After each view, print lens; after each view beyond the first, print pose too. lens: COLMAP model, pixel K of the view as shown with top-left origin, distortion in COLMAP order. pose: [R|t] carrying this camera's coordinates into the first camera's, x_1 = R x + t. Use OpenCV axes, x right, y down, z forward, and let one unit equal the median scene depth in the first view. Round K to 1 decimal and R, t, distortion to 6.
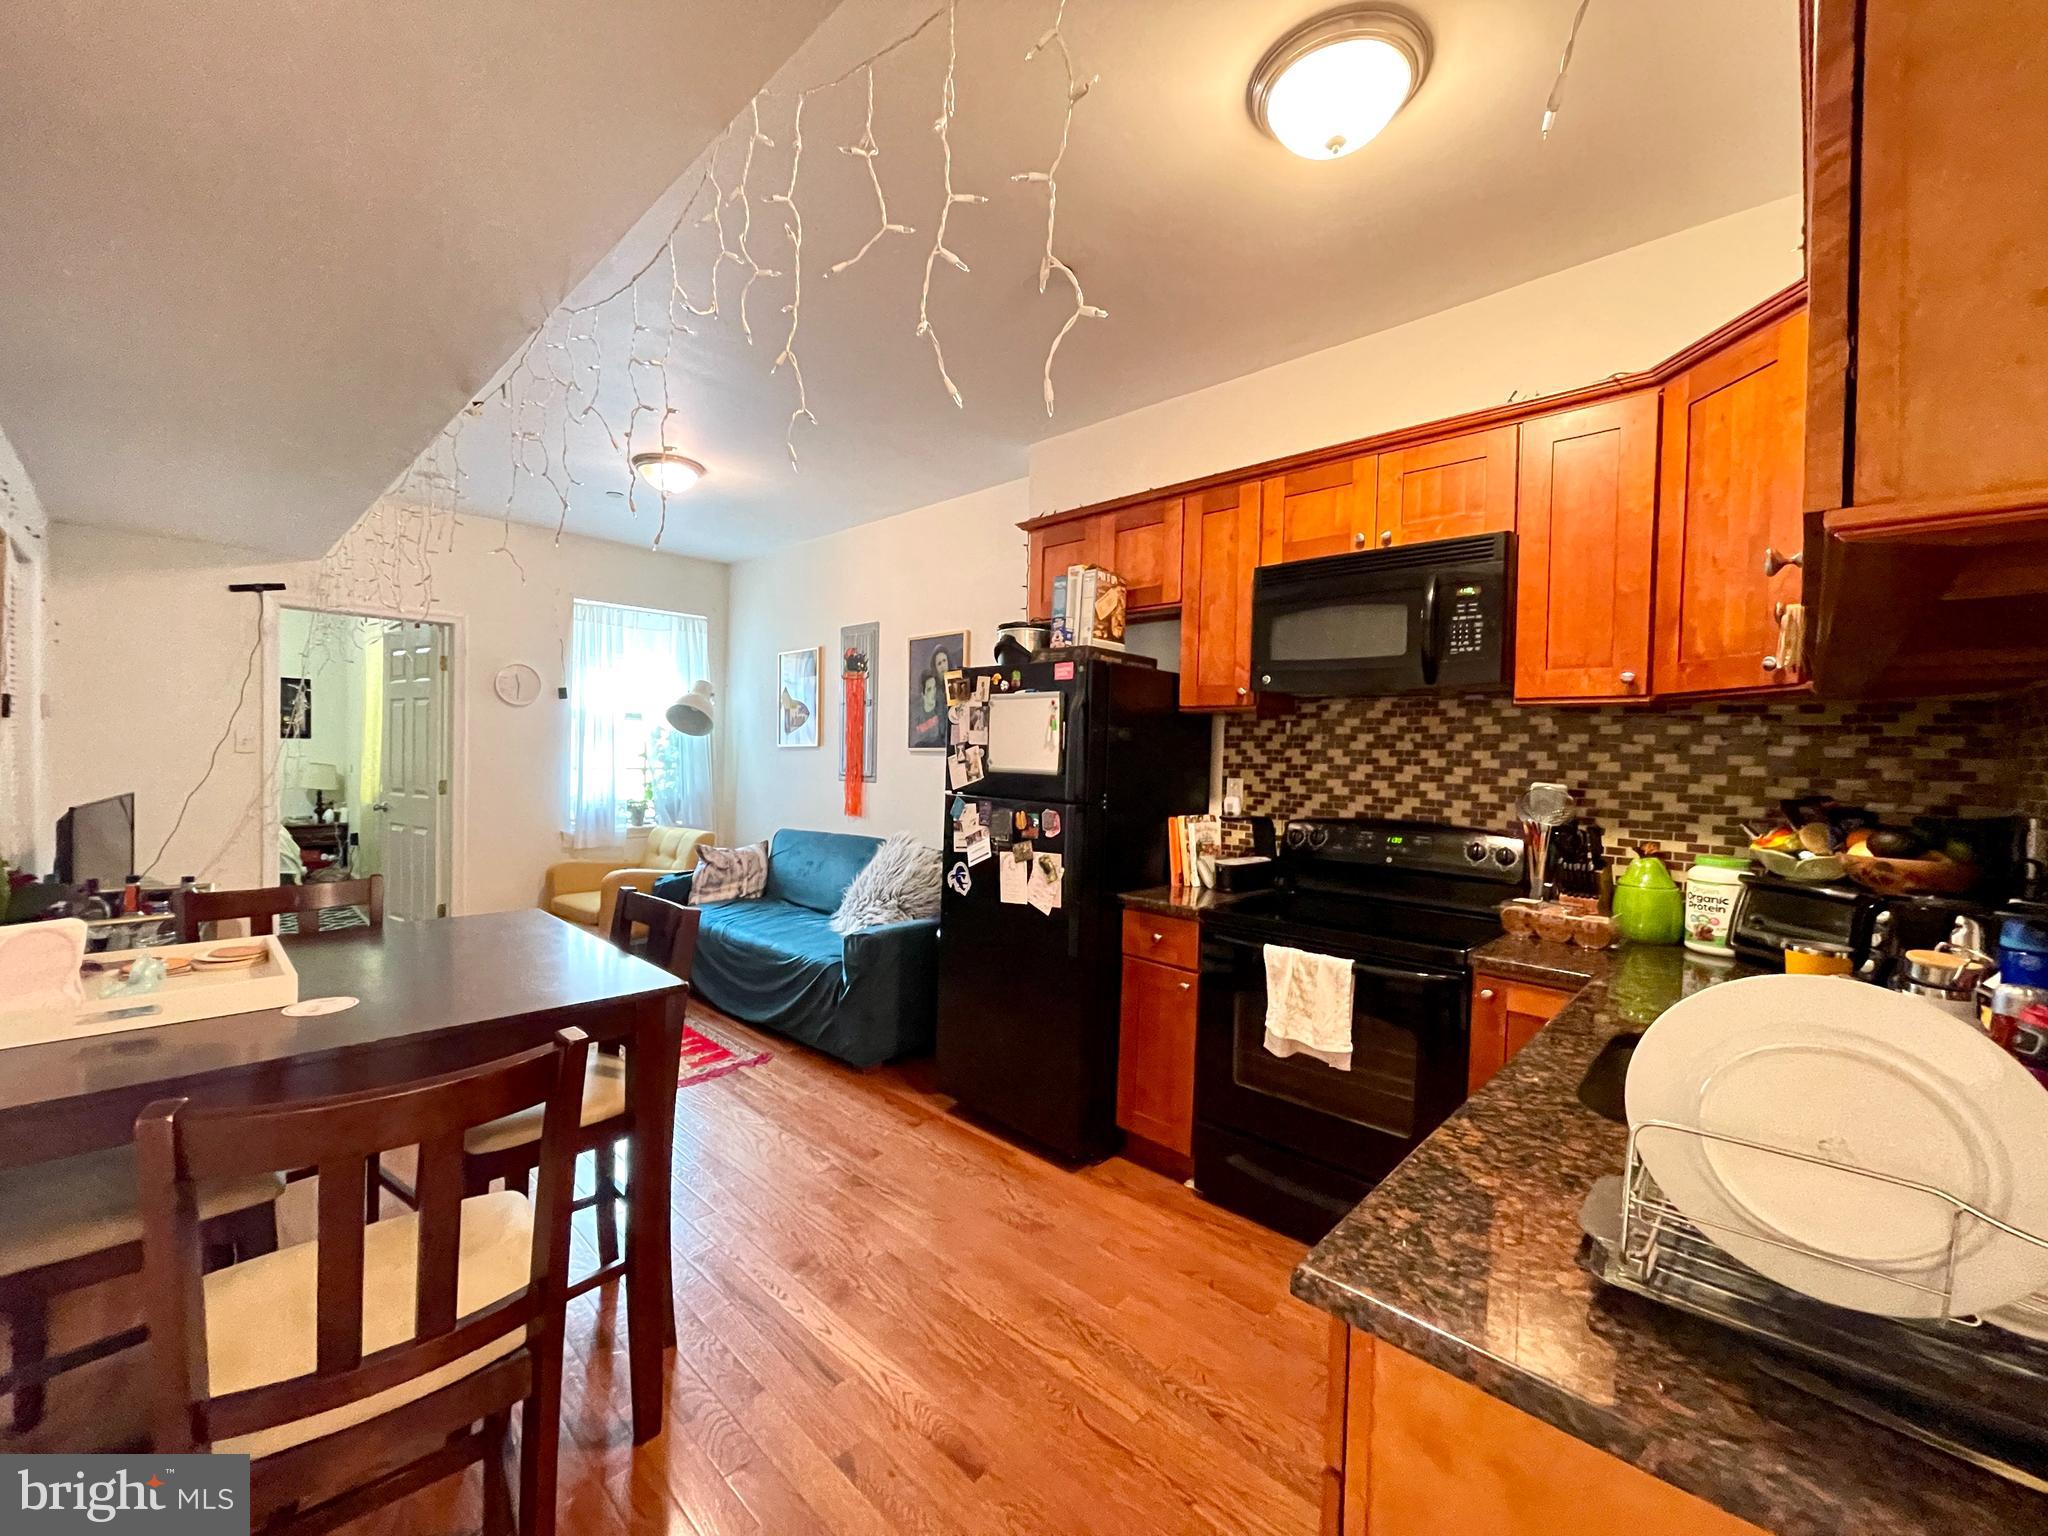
lens RADIAL K [[813.6, 0, 1014.5], [0, 813.6, 768.6], [0, 0, 1]] dist [-0.000275, 0.000051]
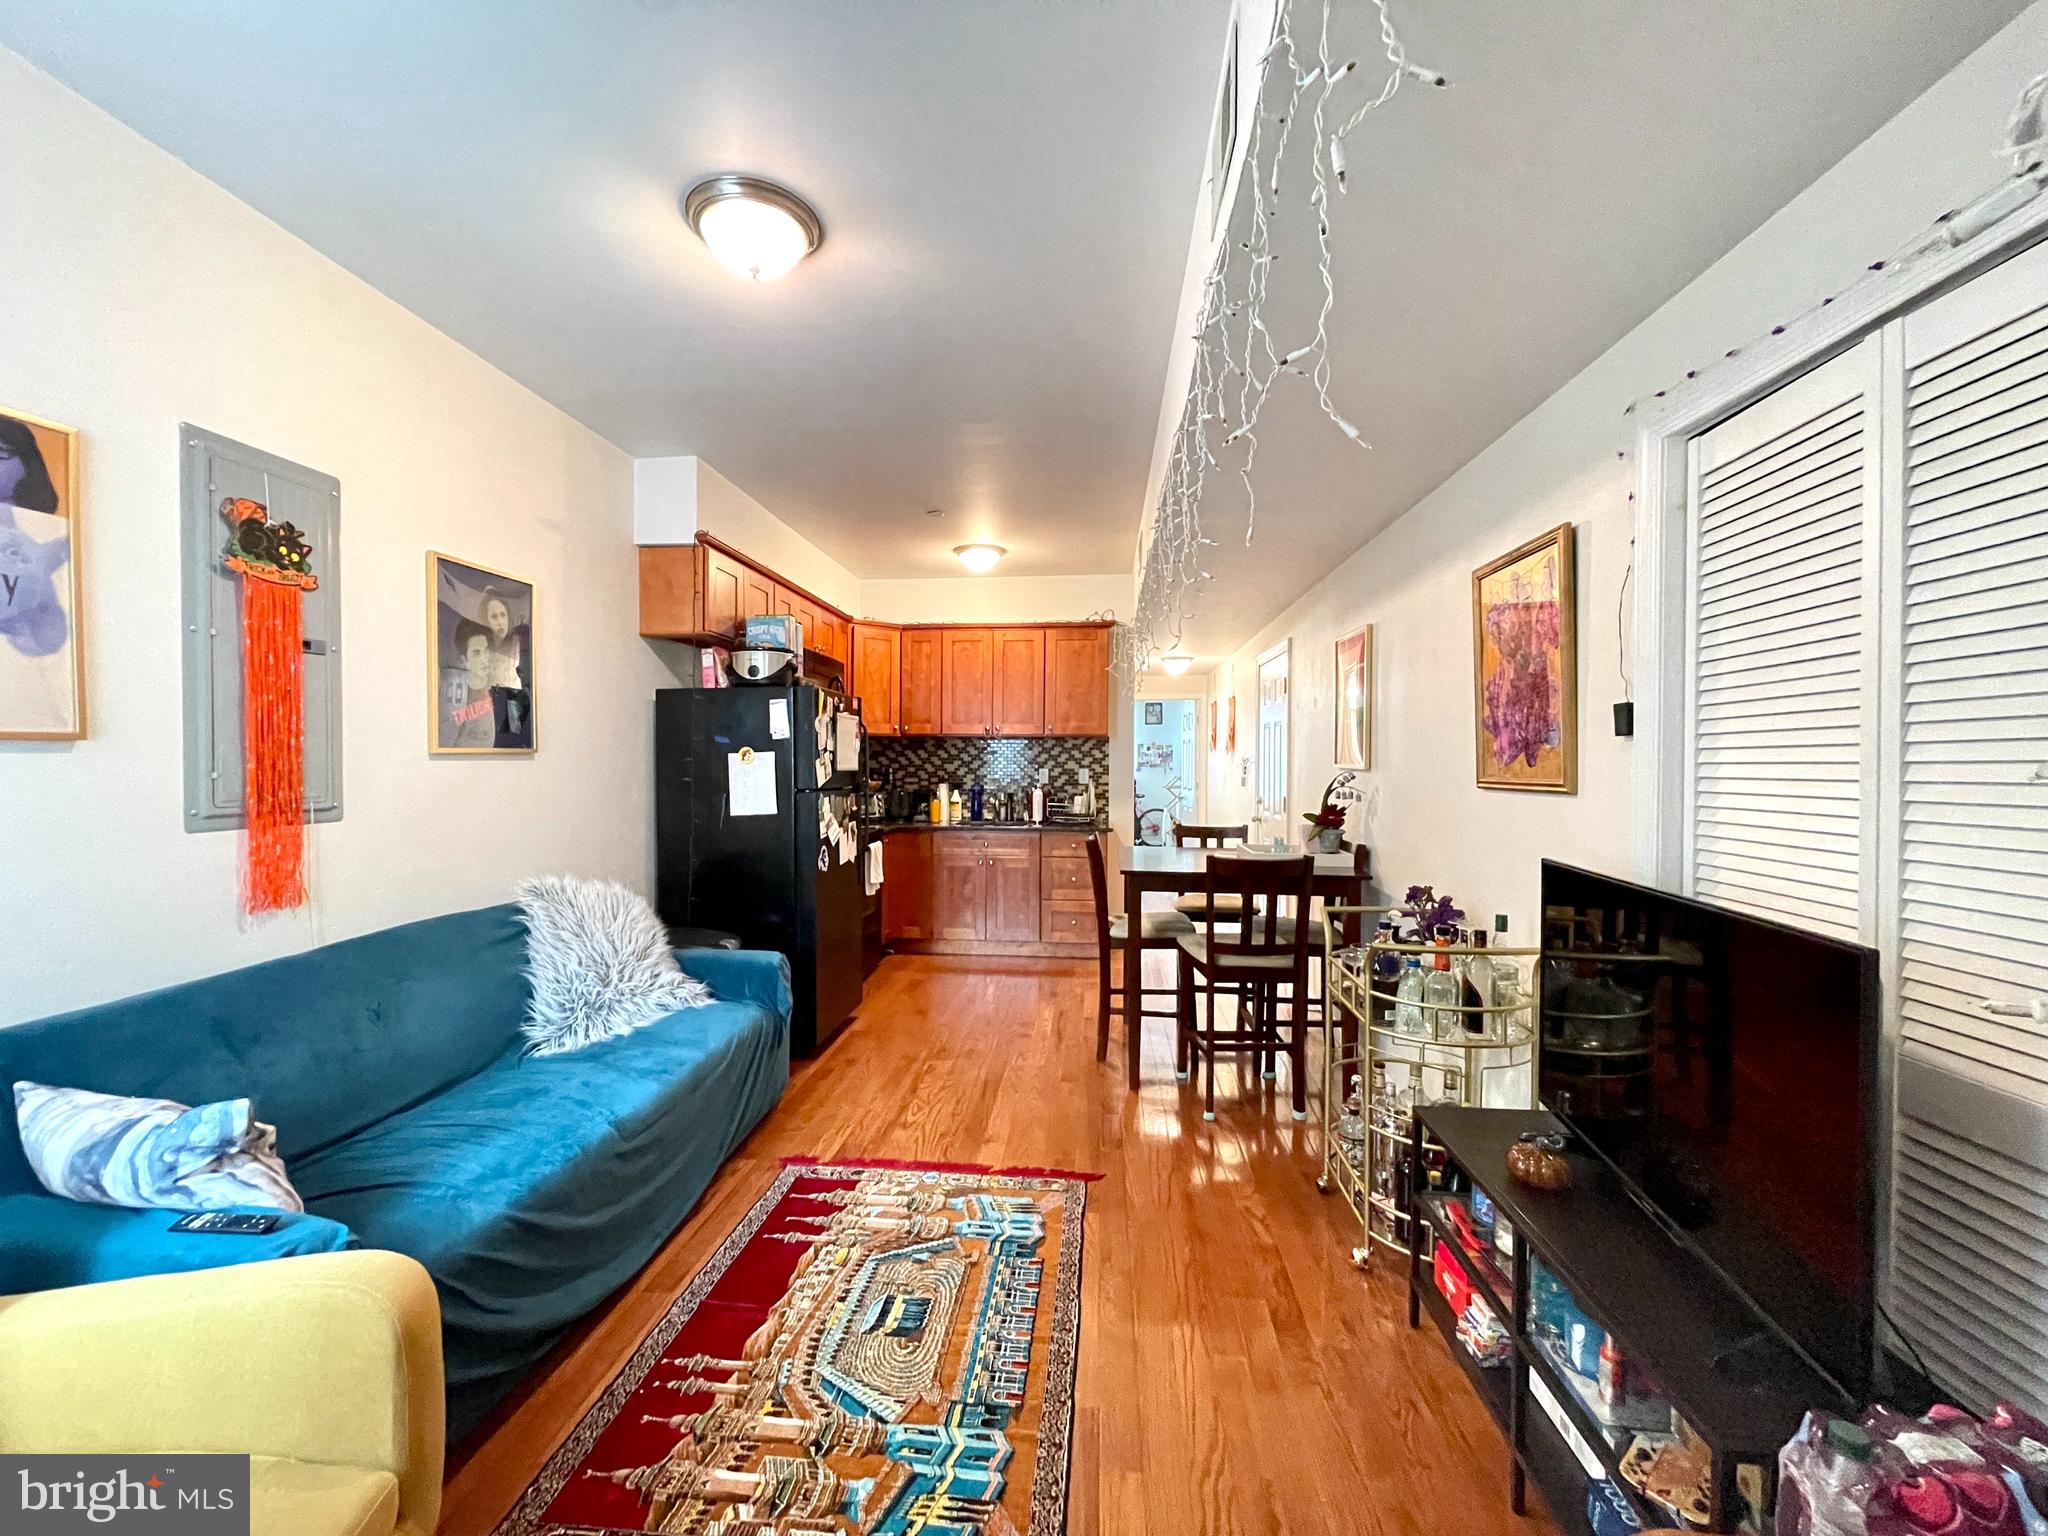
lens RADIAL K [[827.3, 0, 1012.1], [0, 827.3, 768.8], [0, 0, 1]] dist [-0.004771, 0.002519]
pose [[-0.607772, -0.032395, 0.793451, -1.236306], [-0.003064, 0.999256, 0.038451, -0.050149], [-0.794106, 0.020938, -0.607419, 1.542613]]
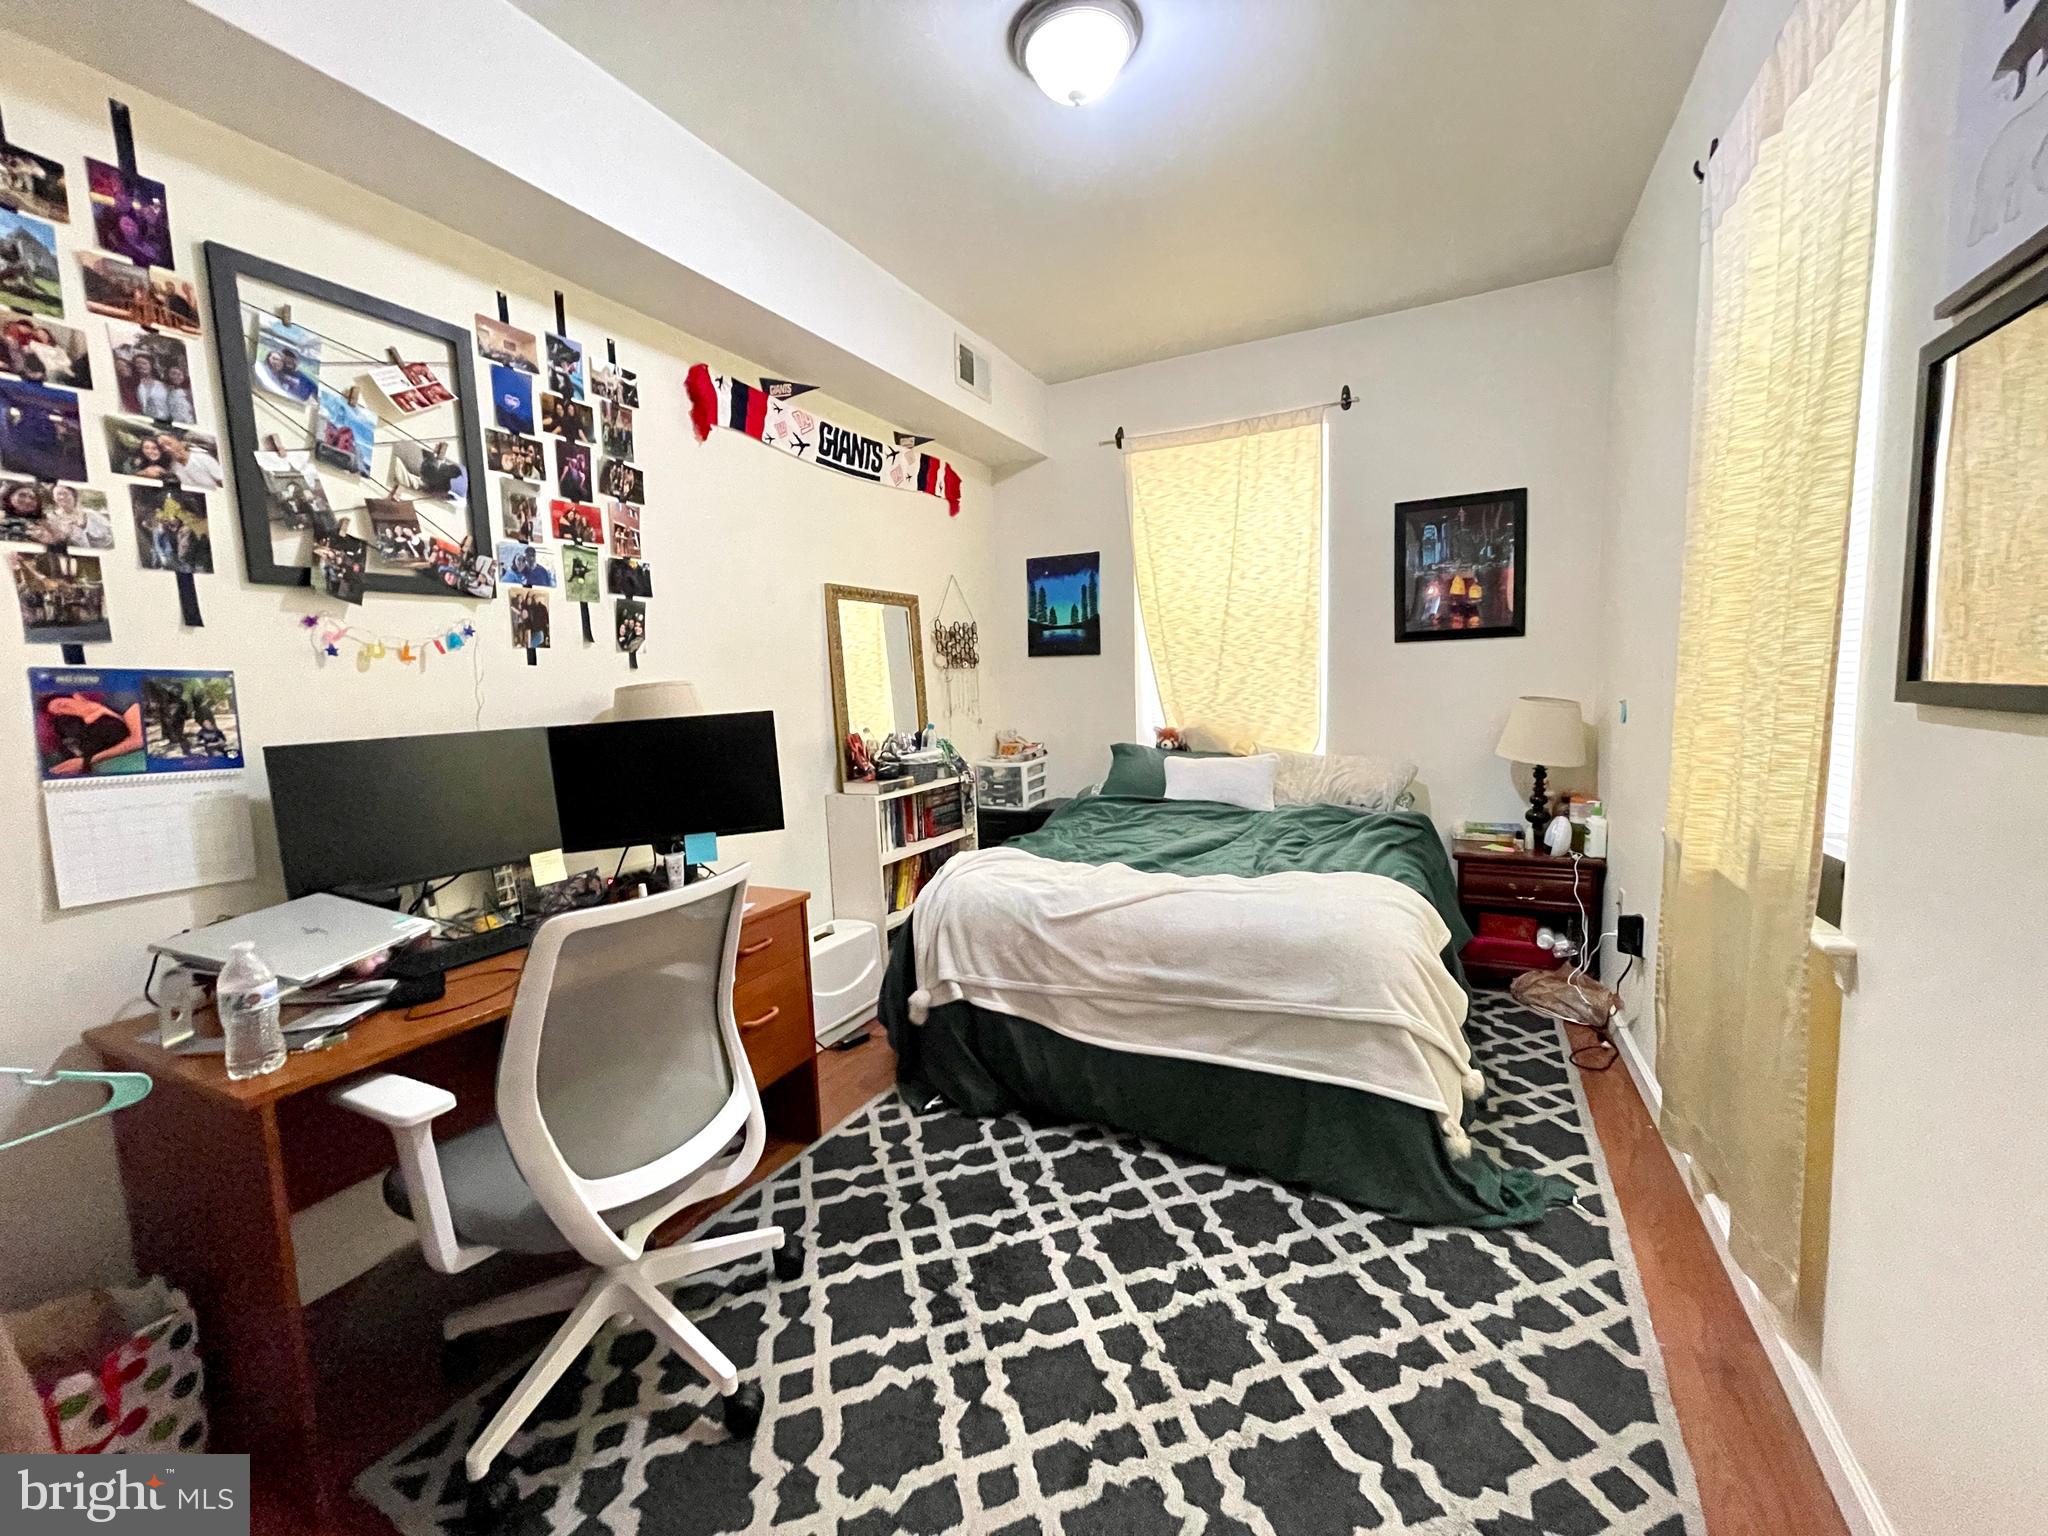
lens RADIAL K [[827.3, 0, 1012.1], [0, 827.3, 768.8], [0, 0, 1]] dist [-0.004771, 0.002519]
pose [[0.283840, 0.068655, -0.956411, -1.411410], [0.025286, 0.996551, 0.079040, -0.025538], [0.958538, -0.046619, 0.281125, 1.666848]]
